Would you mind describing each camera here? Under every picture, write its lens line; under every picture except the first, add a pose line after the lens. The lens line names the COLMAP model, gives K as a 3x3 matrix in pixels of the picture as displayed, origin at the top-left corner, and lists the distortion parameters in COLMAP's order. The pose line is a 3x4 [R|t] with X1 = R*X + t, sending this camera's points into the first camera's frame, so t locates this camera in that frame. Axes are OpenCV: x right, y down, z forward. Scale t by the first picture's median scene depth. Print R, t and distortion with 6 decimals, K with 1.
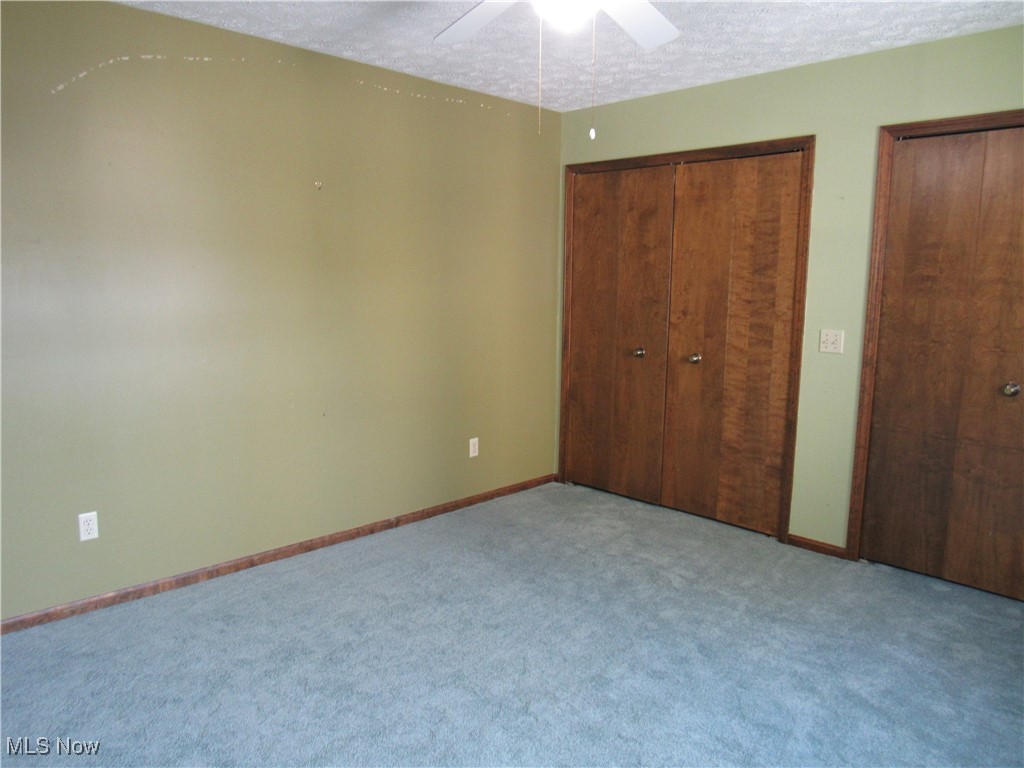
lens RADIAL K [[733.4, 0, 504.8], [0, 733.4, 383.8], [0, 0, 1]] dist [-0.039719, 0.007500]
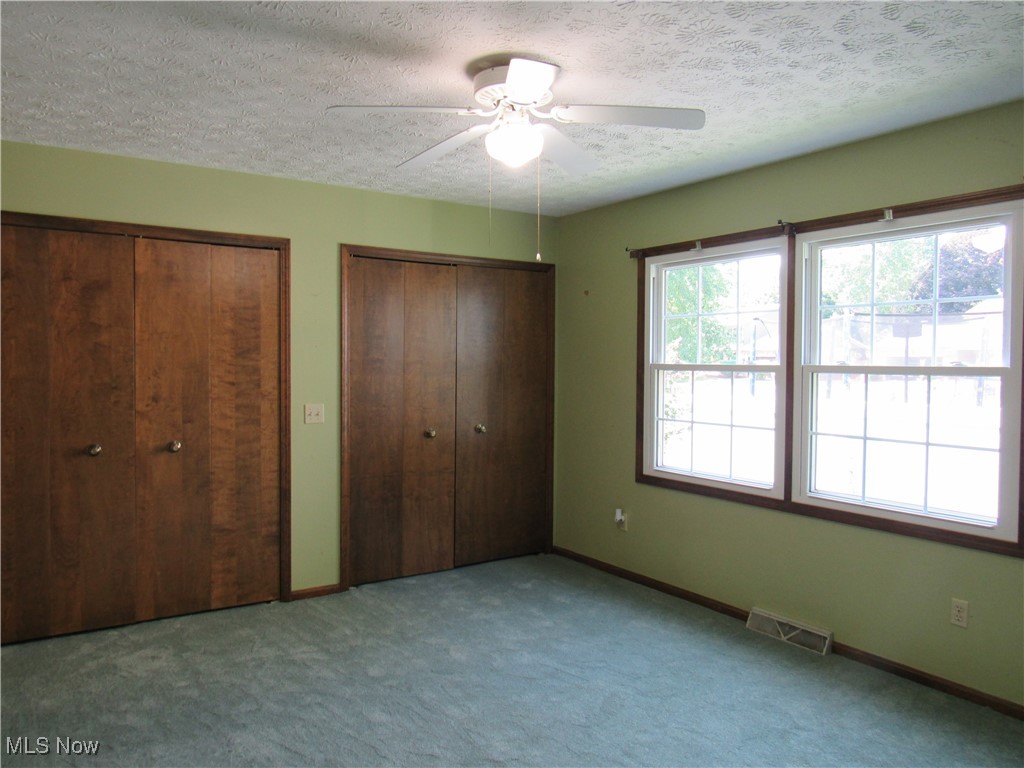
lens RADIAL K [[733.4, 0, 504.8], [0, 733.4, 383.8], [0, 0, 1]] dist [-0.039719, 0.007500]
pose [[0.174267, -0.038084, 0.983962, -0.612883], [0.135651, 0.990653, 0.014318, -0.075053], [-0.975310, 0.130980, 0.177804, 0.440913]]
